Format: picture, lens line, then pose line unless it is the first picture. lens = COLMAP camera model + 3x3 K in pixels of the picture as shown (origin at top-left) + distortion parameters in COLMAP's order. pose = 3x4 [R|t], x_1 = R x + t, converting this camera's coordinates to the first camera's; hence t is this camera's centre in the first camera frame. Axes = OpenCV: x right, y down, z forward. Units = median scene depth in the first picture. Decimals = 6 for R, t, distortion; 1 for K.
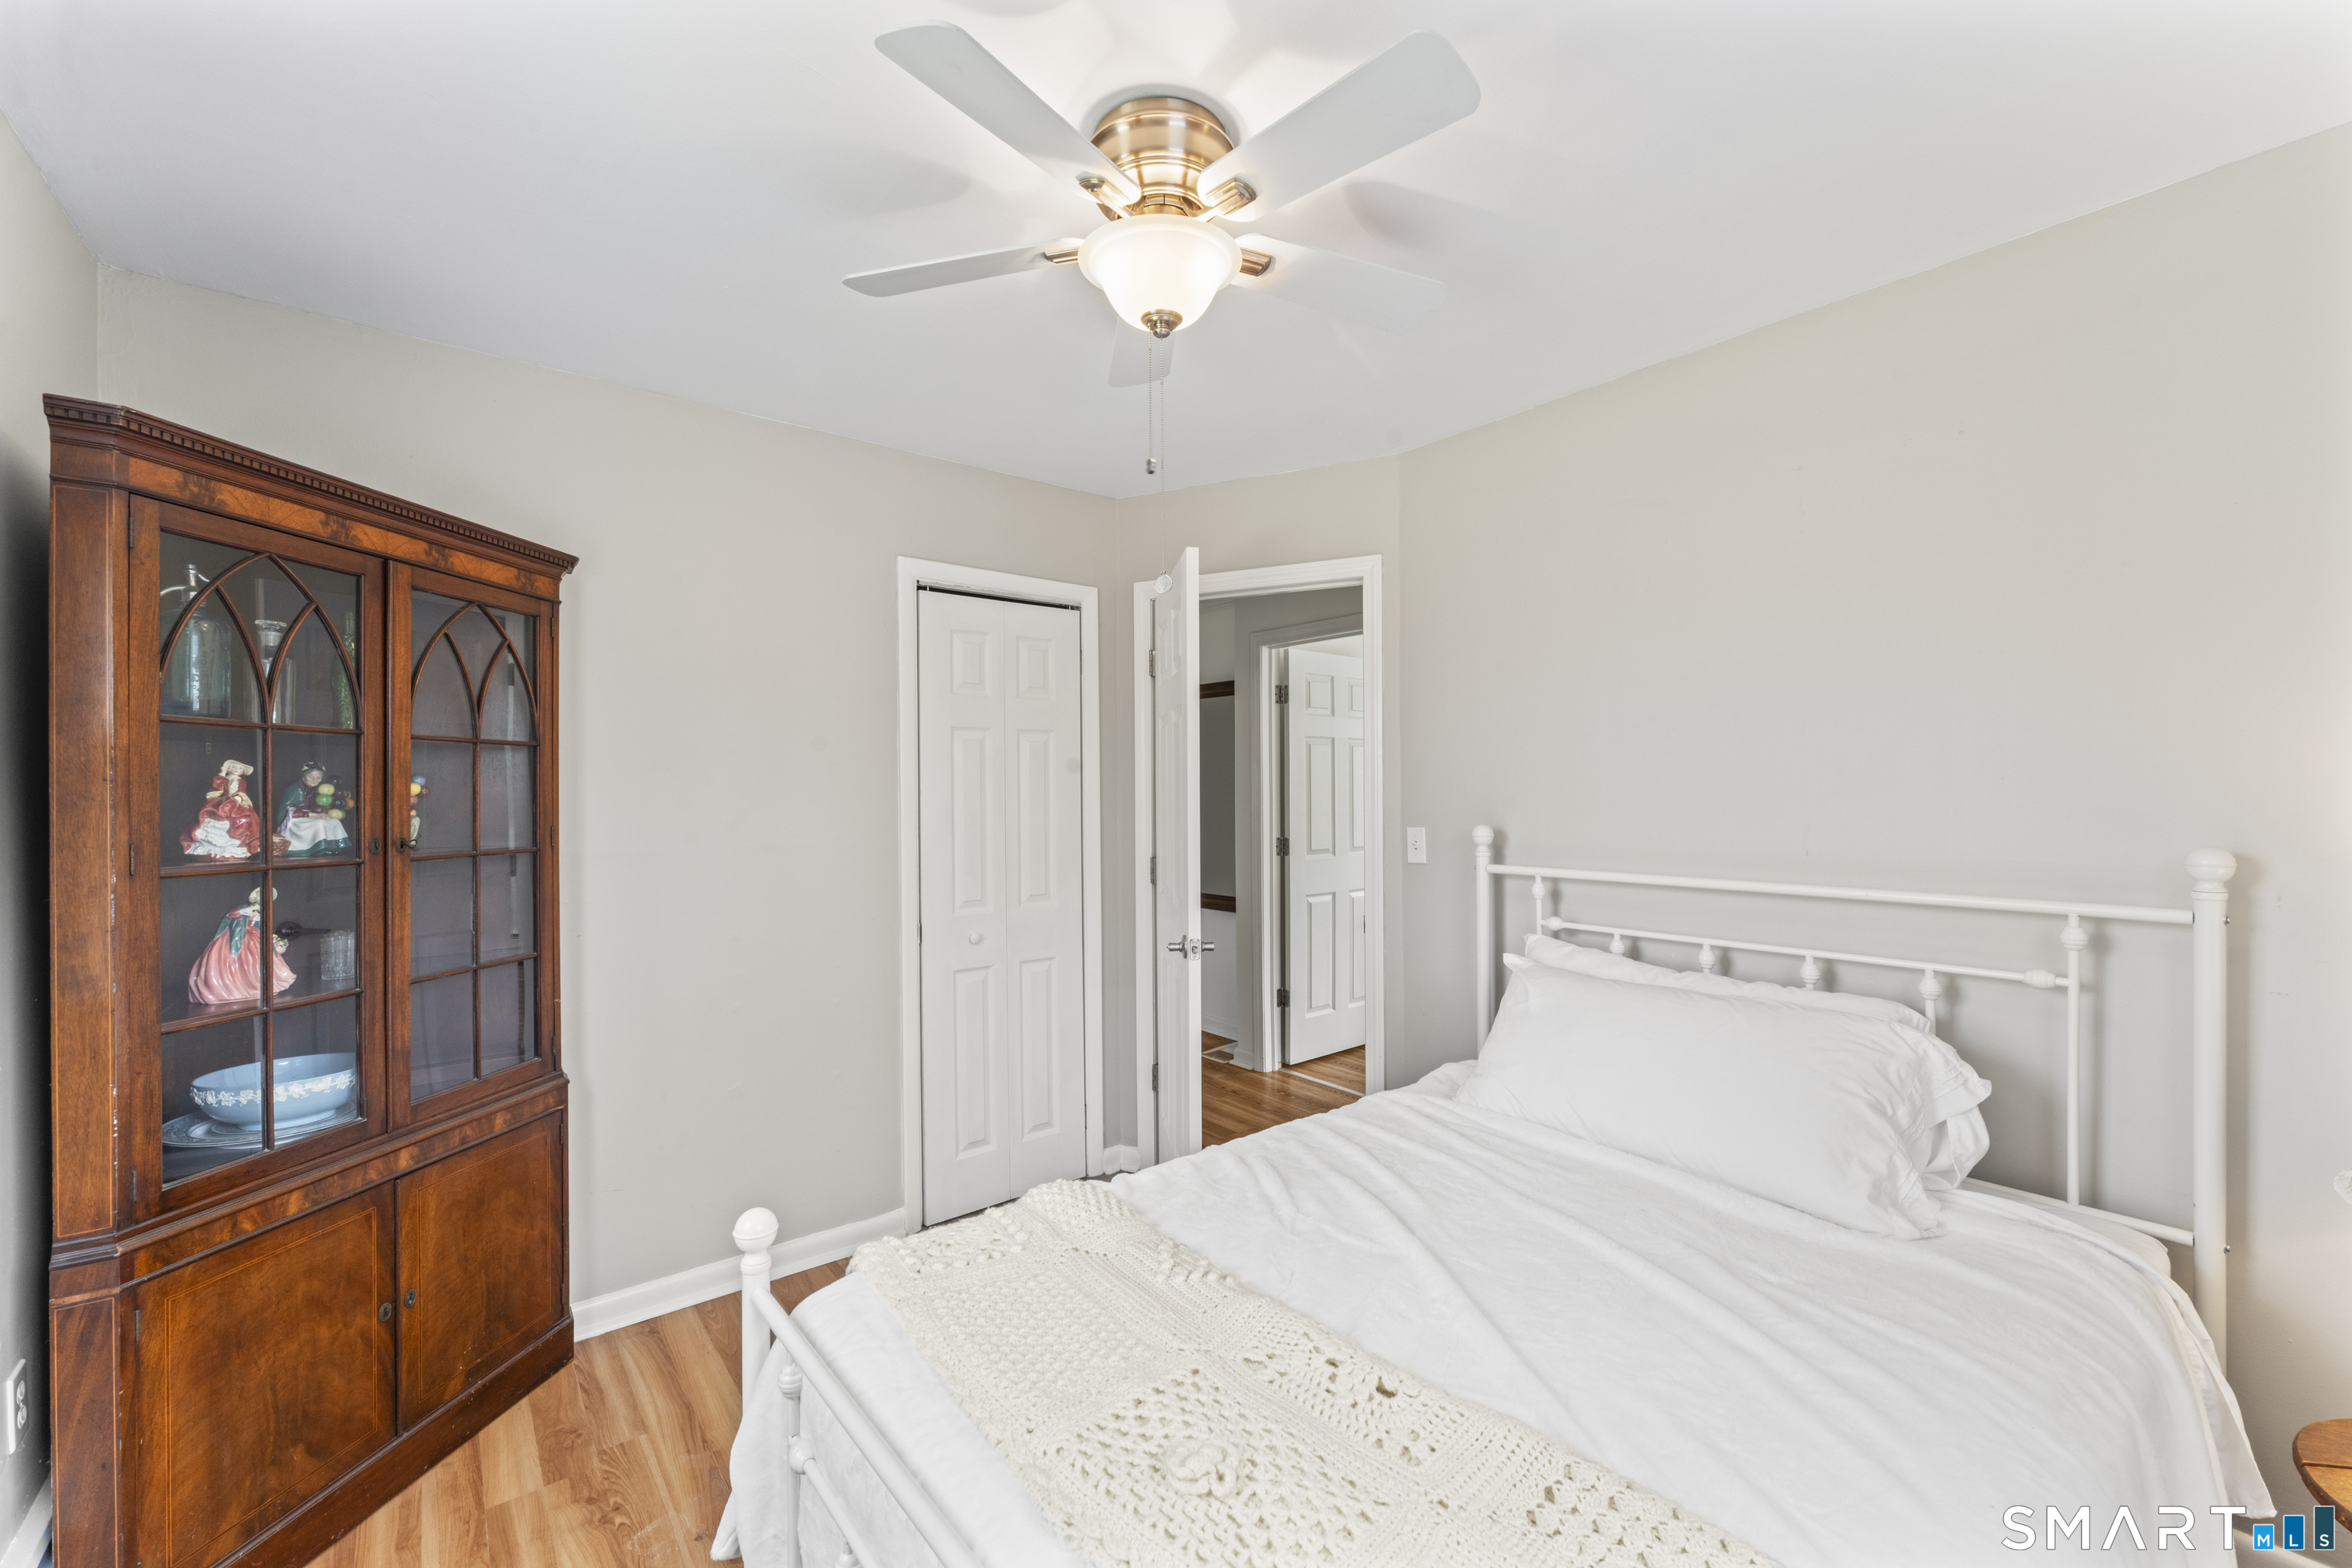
lens RADIAL K [[959.6, 0, 1176.0], [0, 959.6, 784.0], [0, 0, 1]] dist [0.000209, -0.000897]
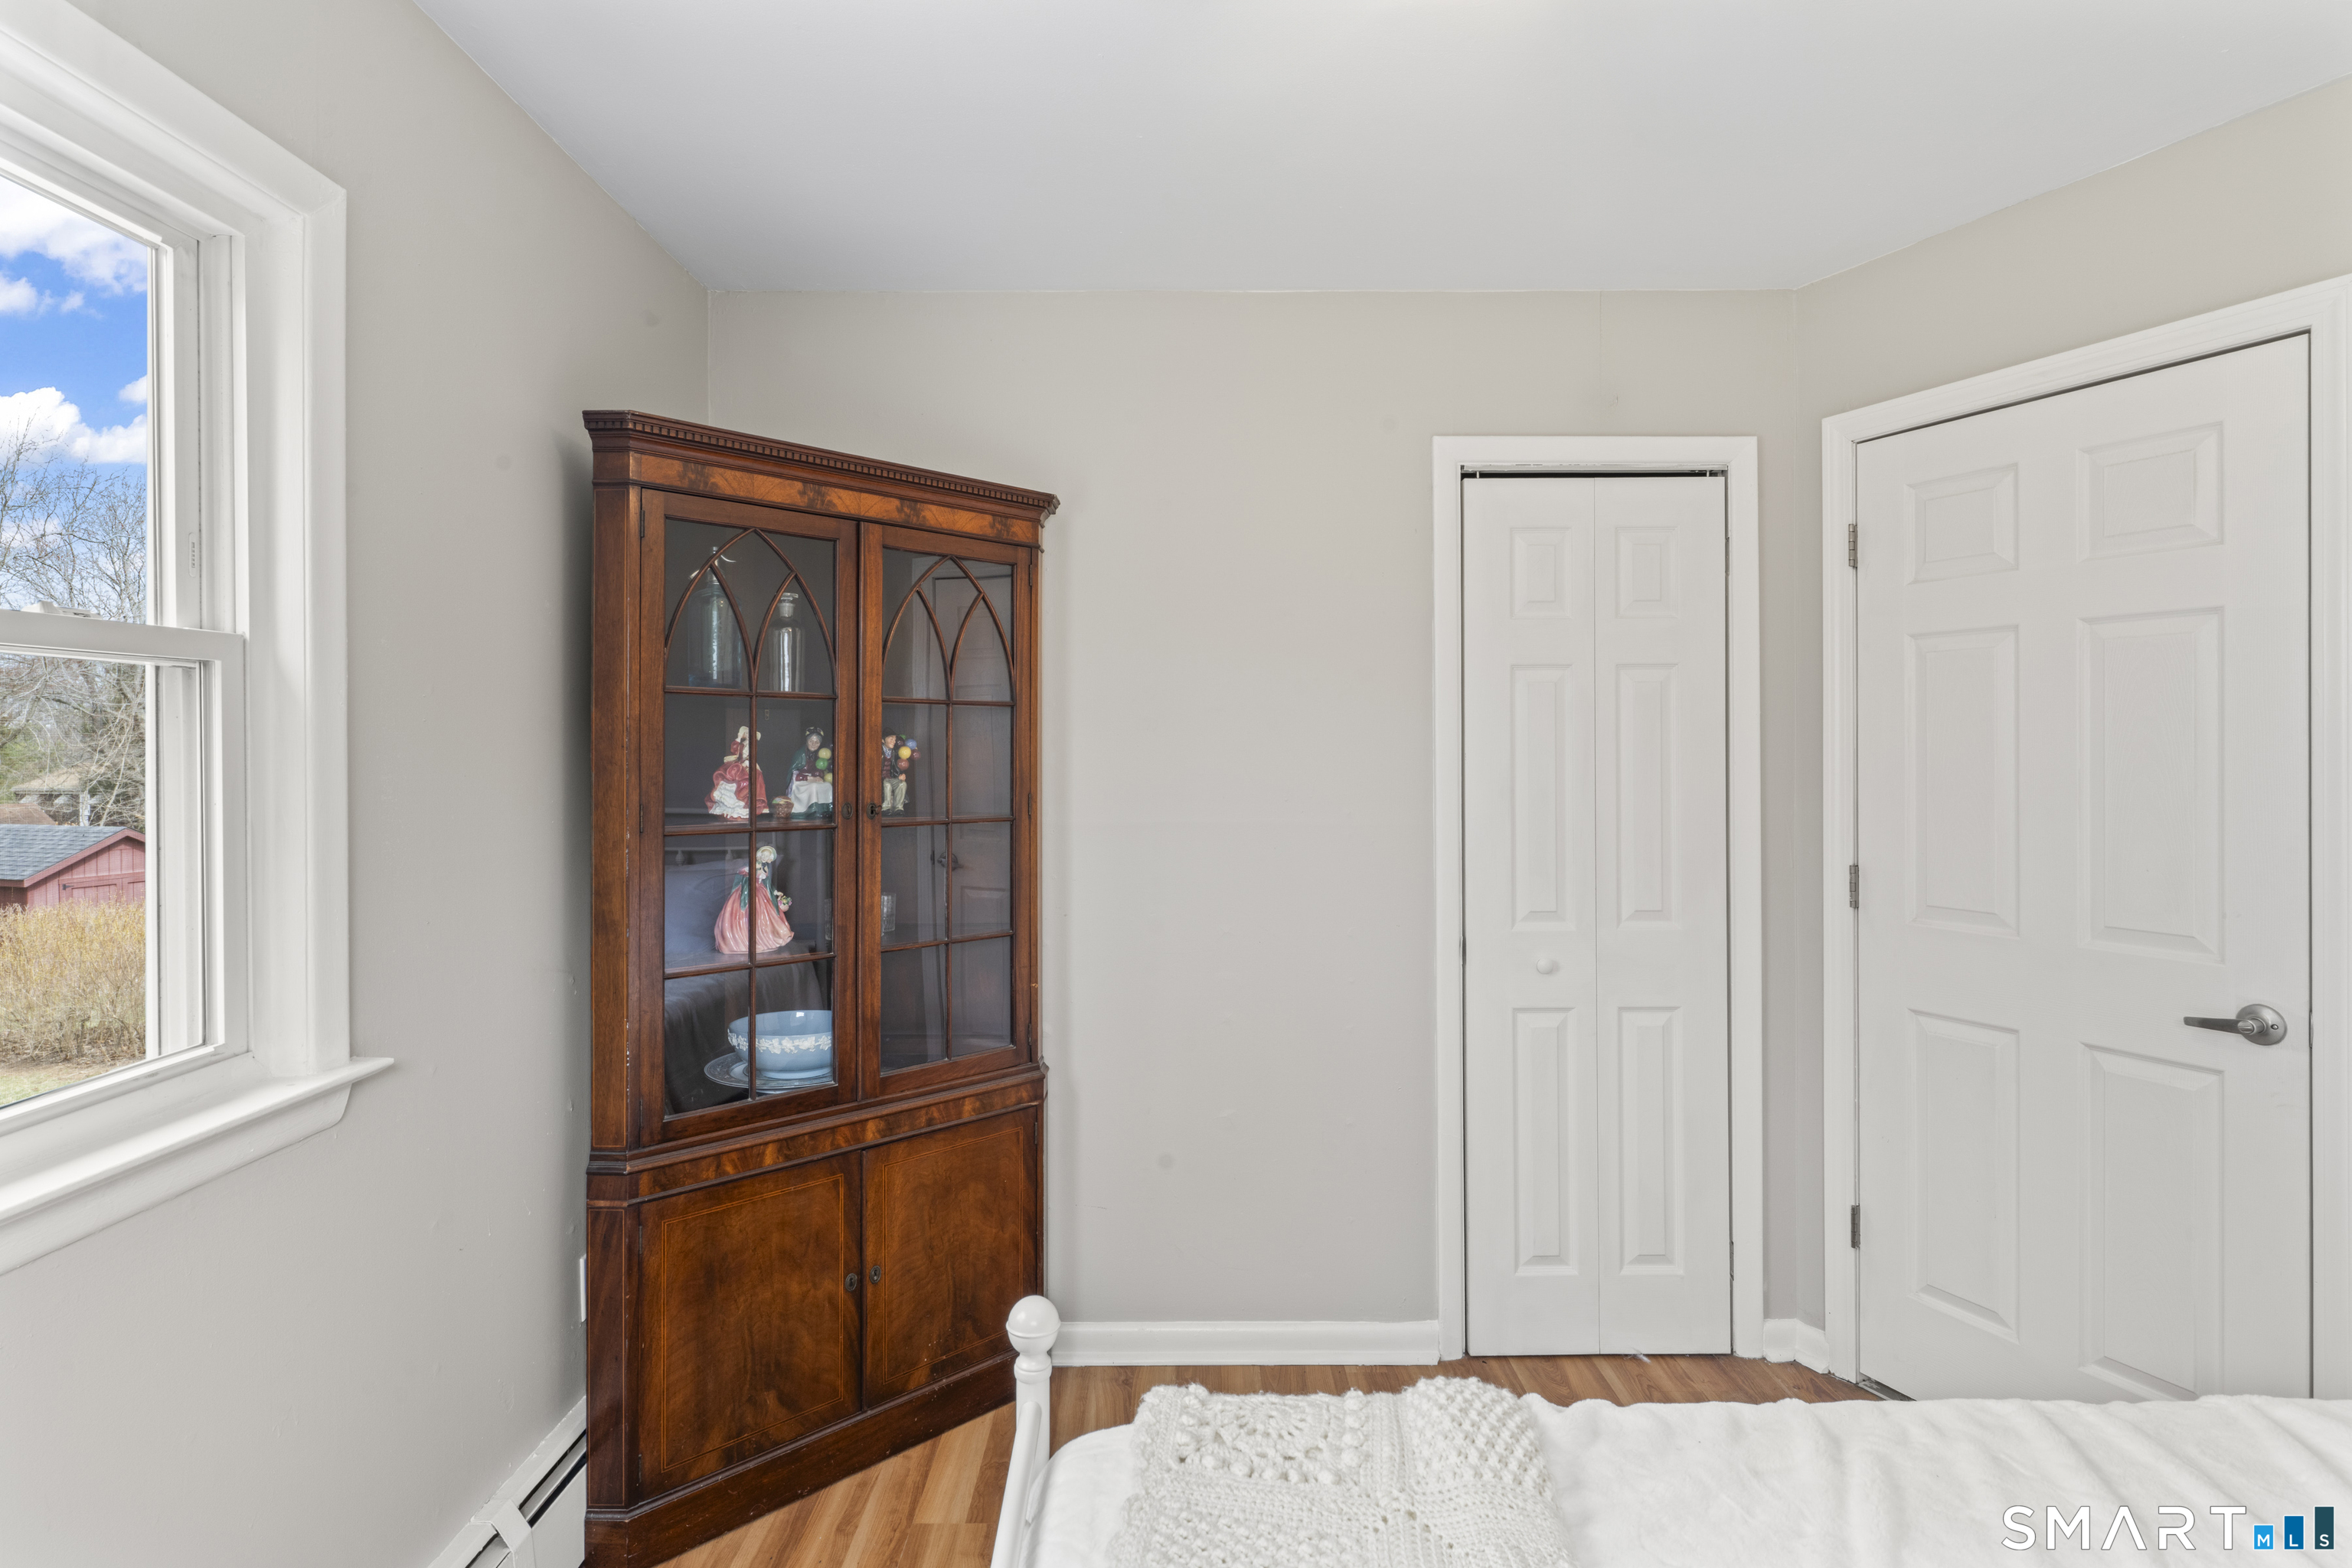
lens RADIAL K [[1187.8, 0, 1173.6], [0, 1187.8, 744.2], [0, 0, 1]] dist [-0.001594, -0.000670]
pose [[0.778017, -0.000739, -0.628243, 0.203096], [0.003458, 0.999989, 0.003106, -0.007230], [0.628234, -0.004589, 0.778011, 0.256732]]
